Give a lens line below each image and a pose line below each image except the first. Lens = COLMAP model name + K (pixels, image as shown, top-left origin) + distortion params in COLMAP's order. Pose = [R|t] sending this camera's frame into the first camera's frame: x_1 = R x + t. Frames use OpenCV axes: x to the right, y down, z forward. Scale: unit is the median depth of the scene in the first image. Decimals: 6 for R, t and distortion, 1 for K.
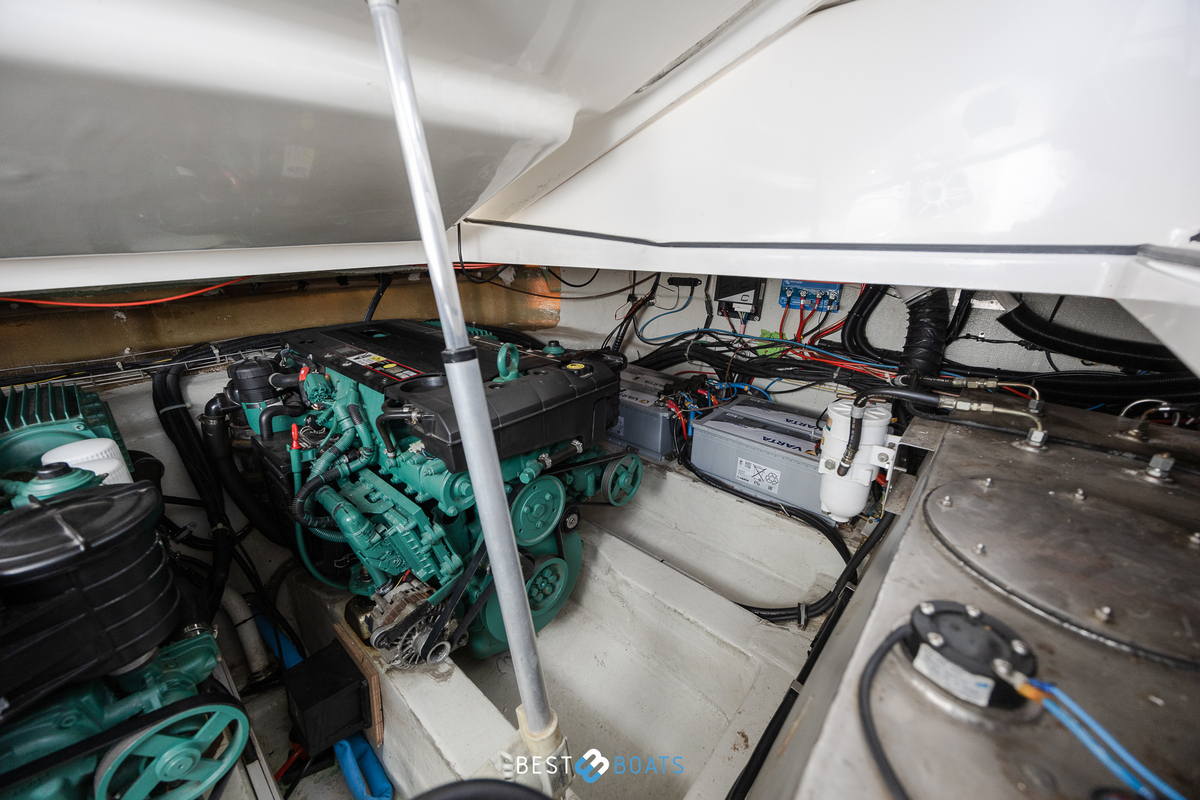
lens RADIAL K [[457.6, 0, 600.3], [0, 457.6, 403.3], [0, 0, 1]] dist [-0.000408, -0.000075]
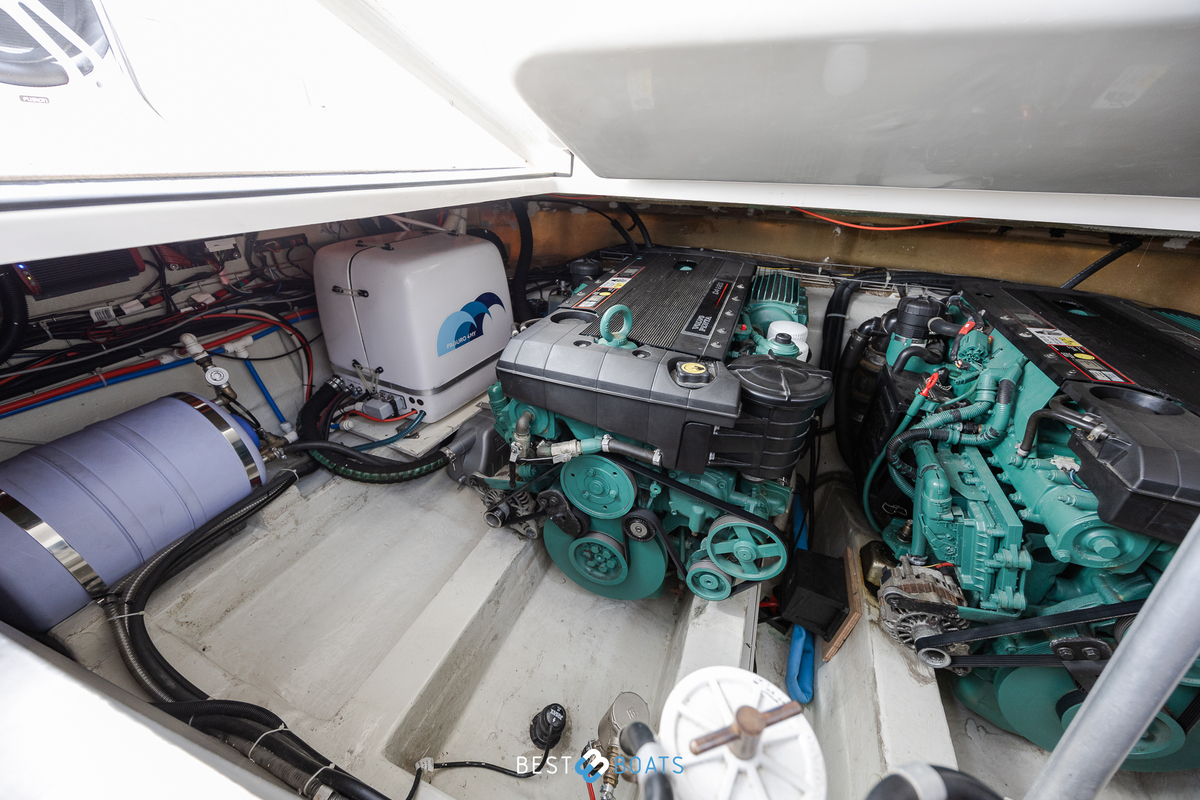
lens RADIAL K [[457.6, 0, 600.3], [0, 457.6, 403.3], [0, 0, 1]] dist [-0.000408, -0.000075]
pose [[0.349751, 0.474712, -0.807665, -0.068806], [-0.360014, 0.864021, 0.351935, 0.012335], [0.864907, 0.167681, 0.473095, -0.098451]]
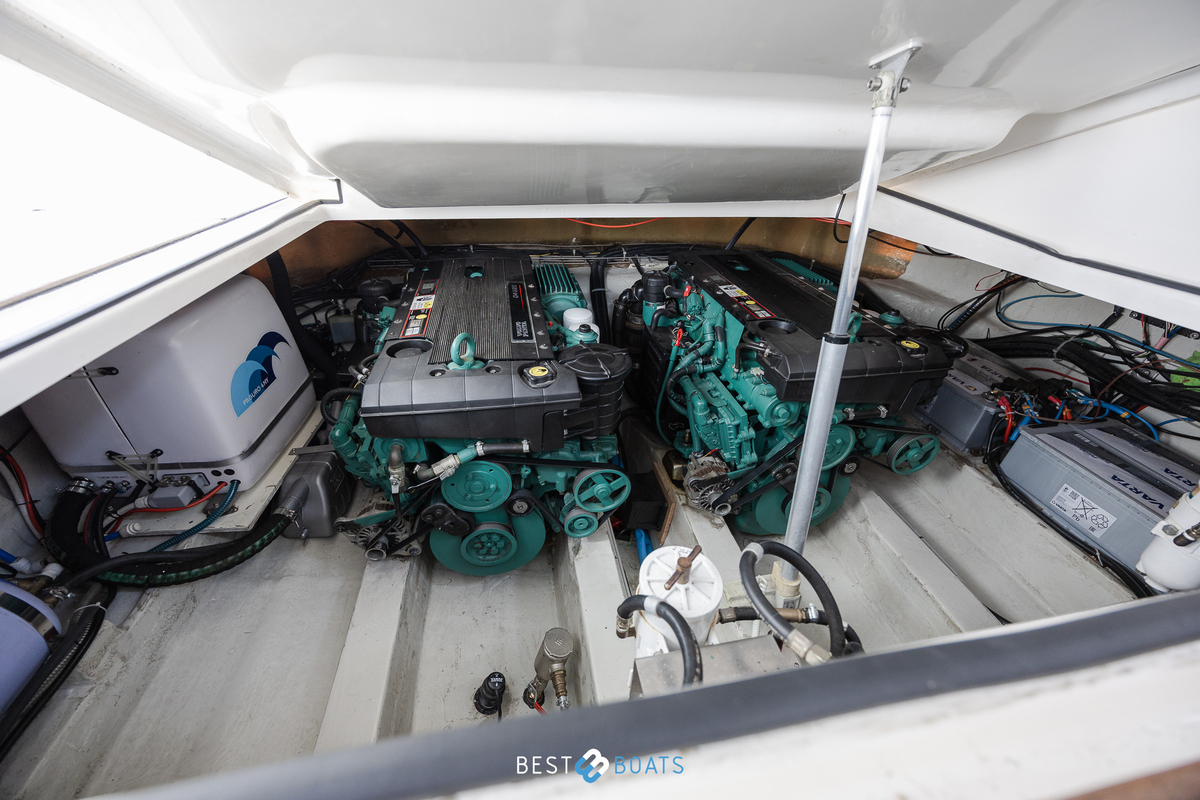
lens RADIAL K [[457.6, 0, 600.3], [0, 457.6, 403.3], [0, 0, 1]] dist [-0.000408, -0.000075]
pose [[0.791651, 0.356254, -0.496359, -0.046949], [-0.252493, 0.930551, 0.265183, -0.050959], [0.556360, -0.084605, 0.826623, -0.338907]]
